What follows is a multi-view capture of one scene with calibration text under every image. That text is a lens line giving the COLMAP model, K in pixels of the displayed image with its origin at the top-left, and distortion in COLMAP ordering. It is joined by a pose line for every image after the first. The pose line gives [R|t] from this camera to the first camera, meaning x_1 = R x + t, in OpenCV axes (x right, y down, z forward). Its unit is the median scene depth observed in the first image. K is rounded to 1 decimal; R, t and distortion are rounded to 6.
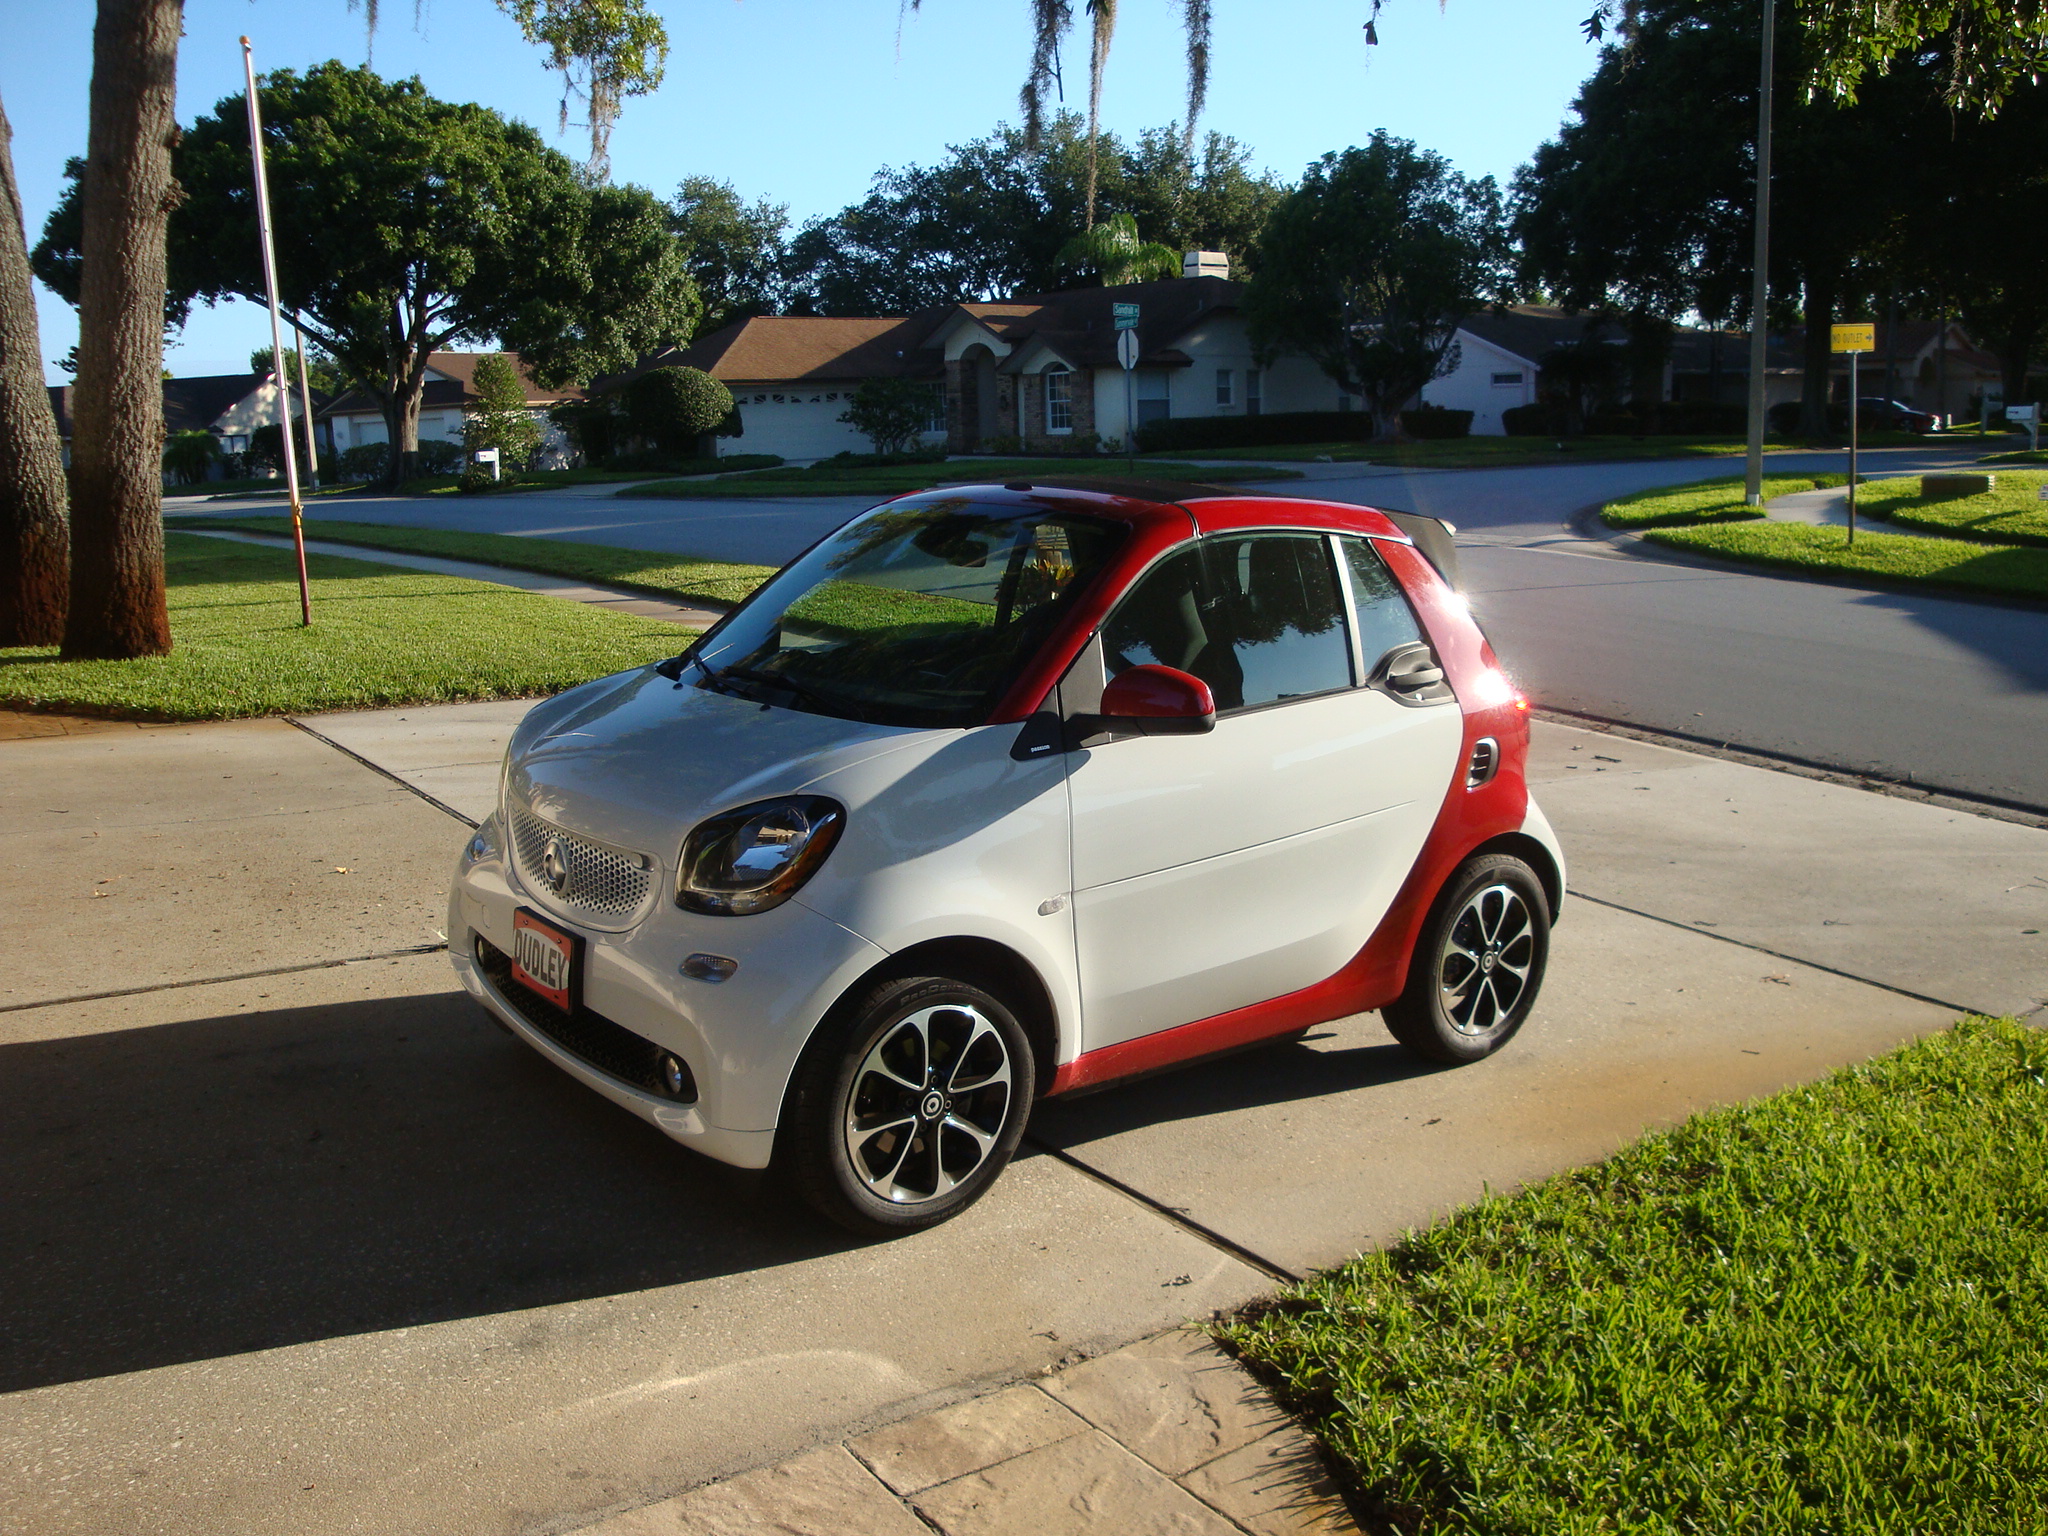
lens RADIAL K [[1731.0, 0, 1035.8], [0, 1731.0, 777.4], [0, 0, 1]] dist [-0.173245, 0.159152]
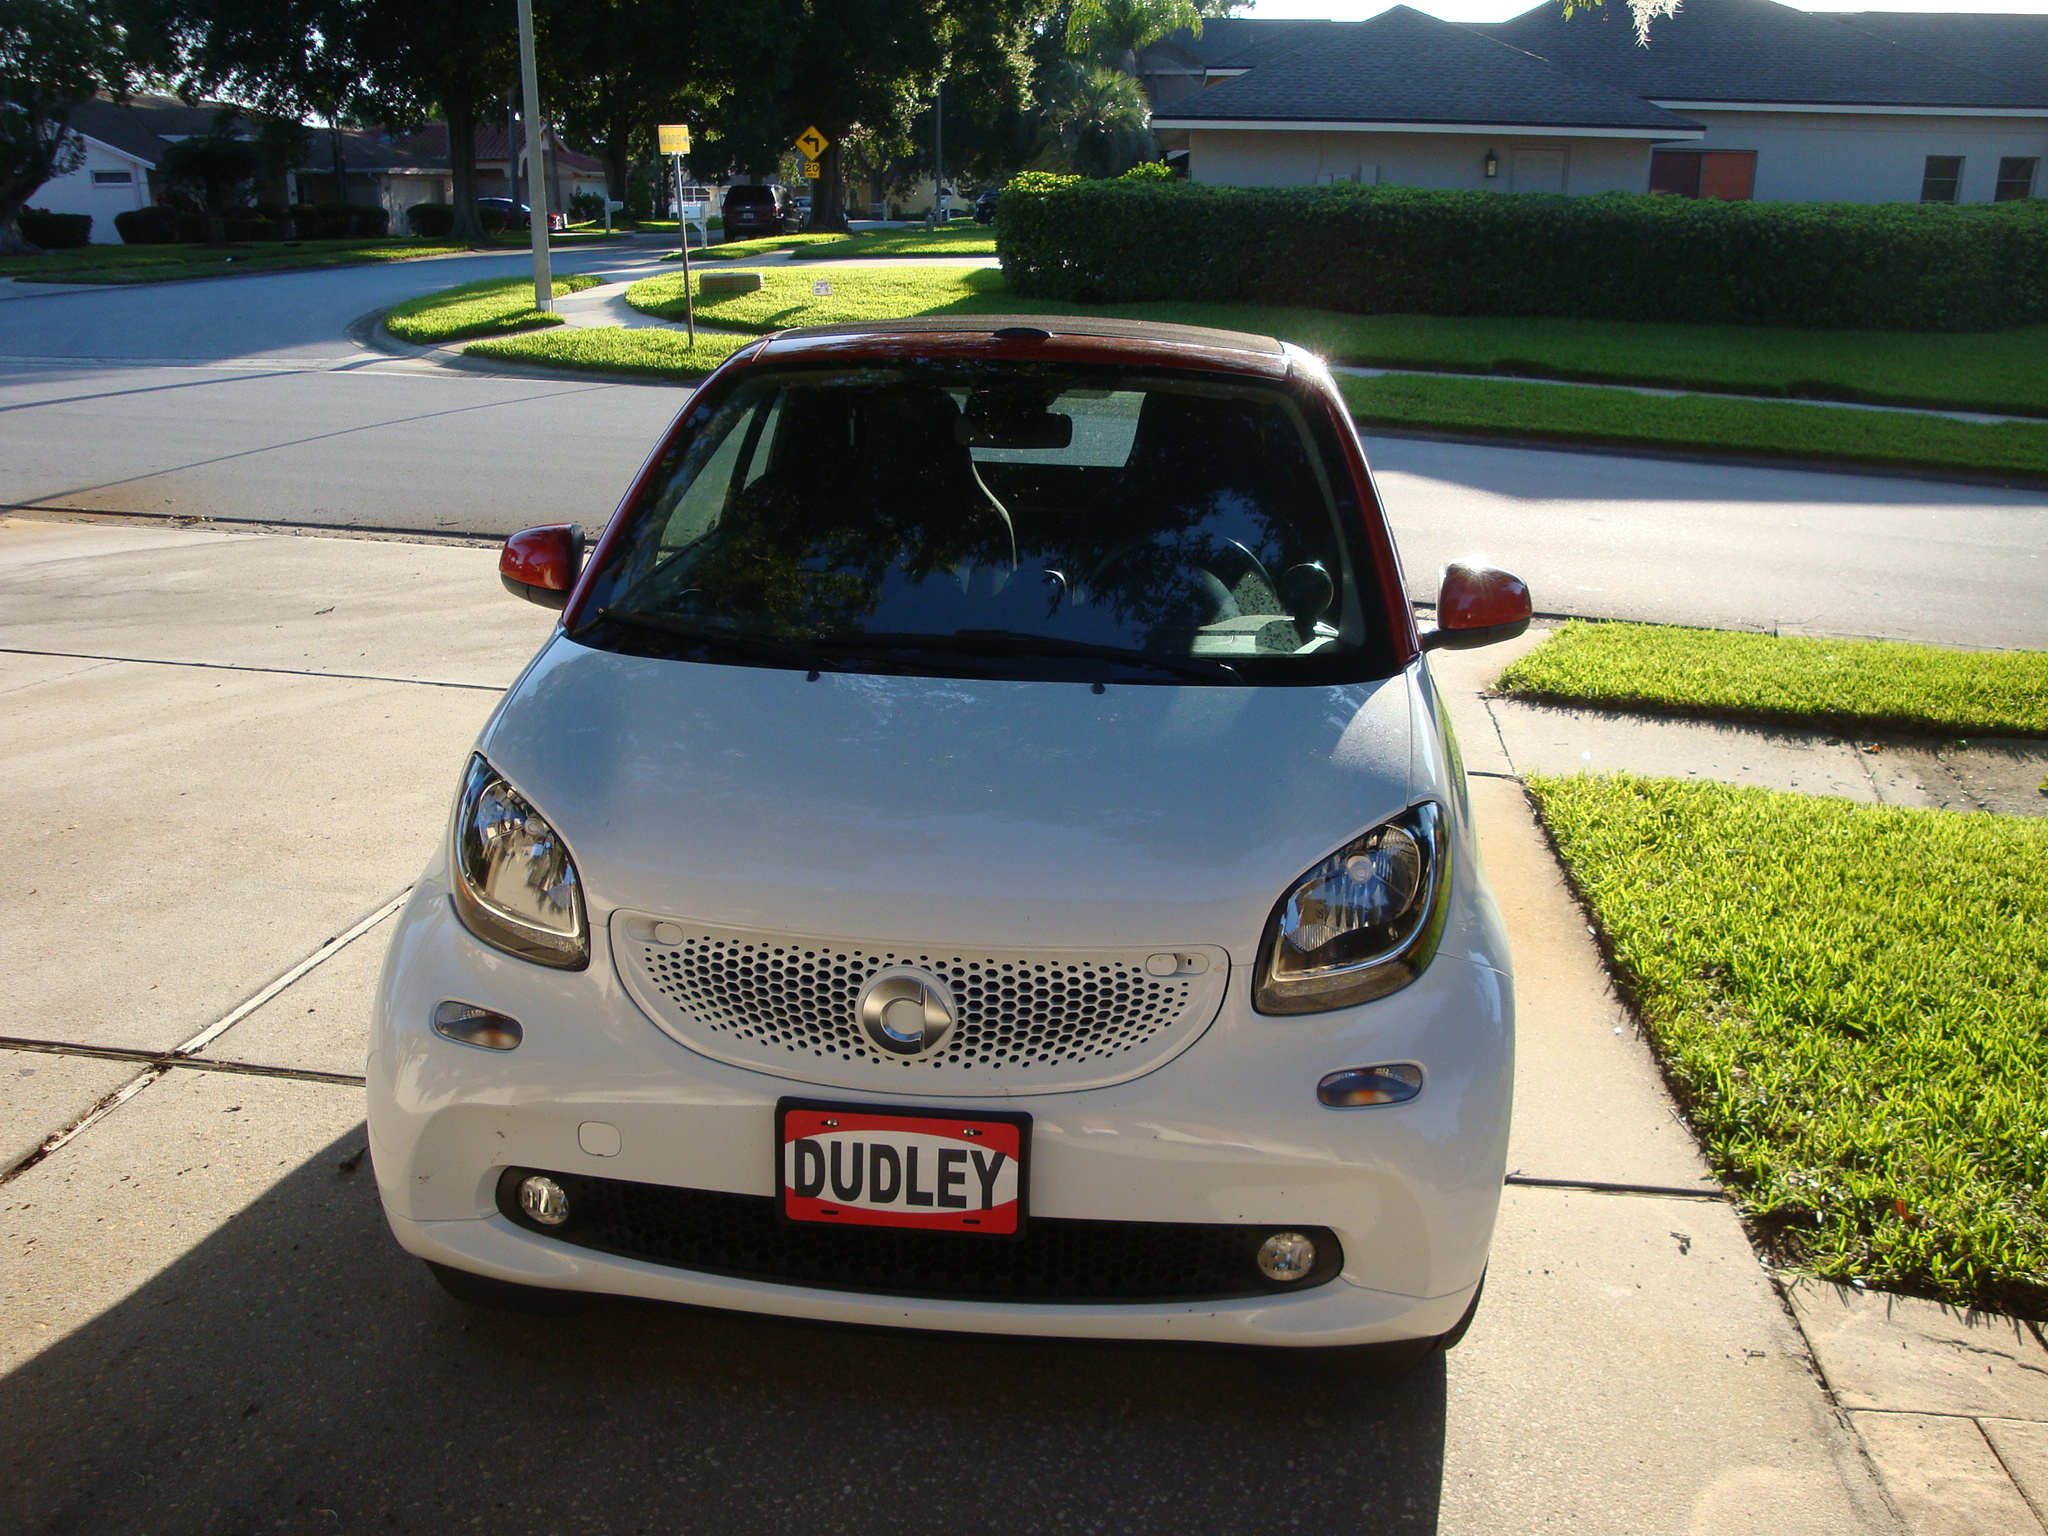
lens RADIAL K [[1731.0, 0, 1035.8], [0, 1731.0, 777.4], [0, 0, 1]] dist [-0.173245, 0.159152]
pose [[0.695005, -0.201486, 0.690197, -0.218186], [0.123000, 0.979100, 0.161968, -0.040168], [-0.708406, -0.027674, 0.705262, 0.188864]]
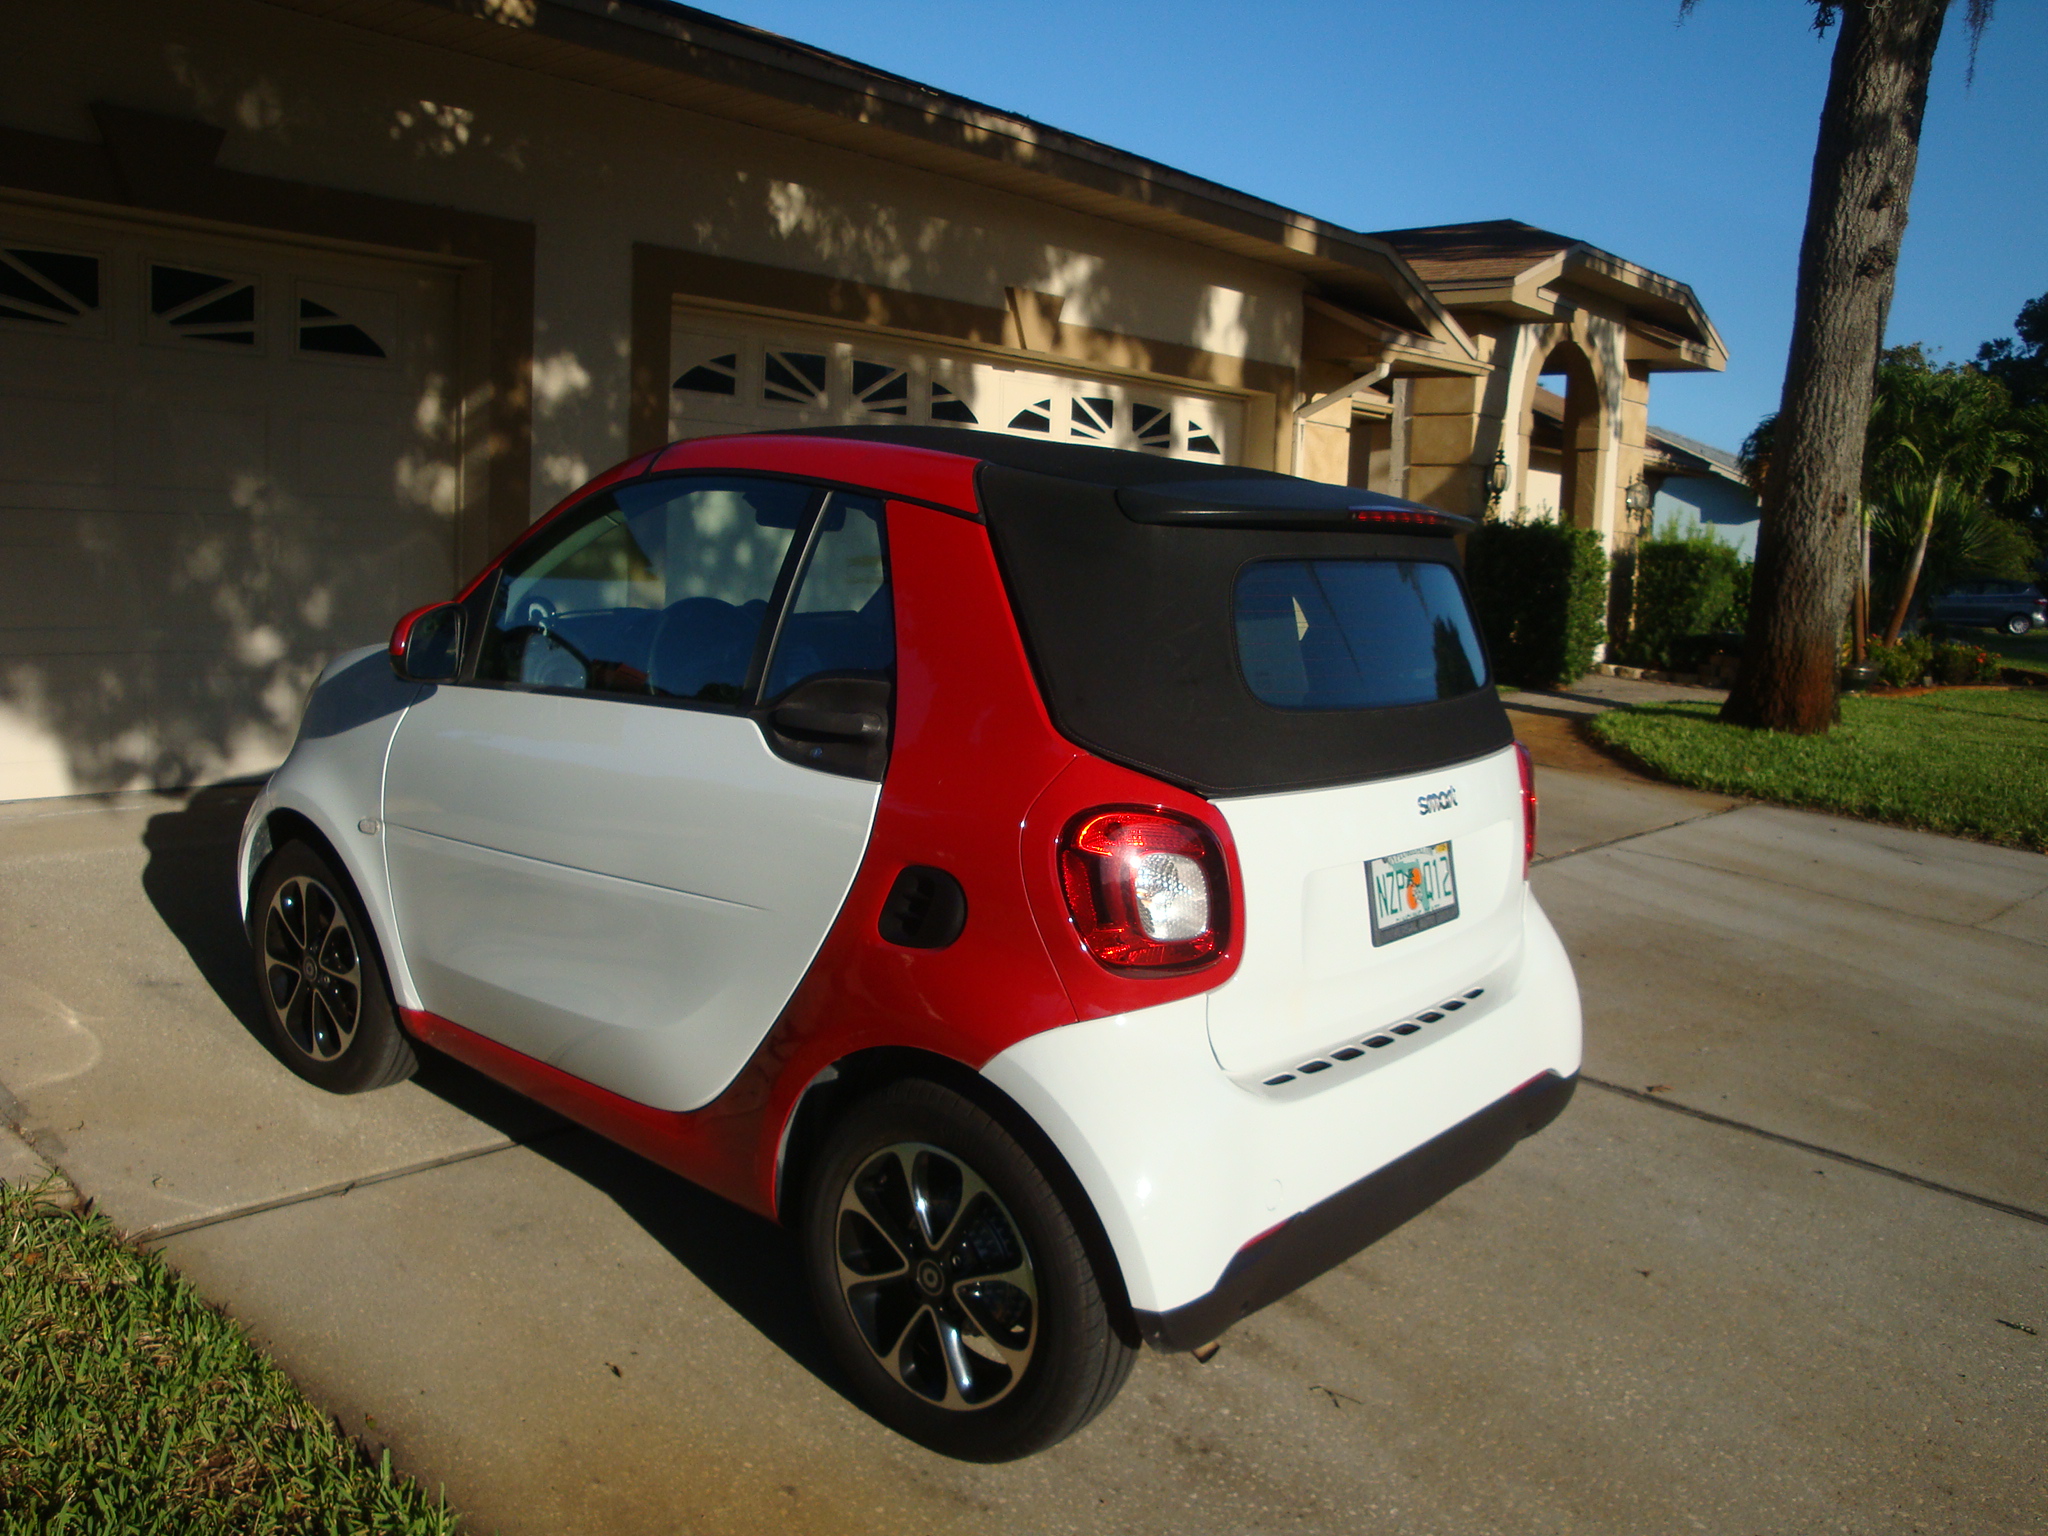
lens RADIAL K [[1731.0, 0, 1035.8], [0, 1731.0, 777.4], [0, 0, 1]] dist [-0.173245, 0.159152]
pose [[0.214878, 0.169624, -0.961798, 0.328094], [-0.248298, 0.961932, 0.114175, -0.051811], [0.944551, 0.214278, 0.248815, 0.356060]]
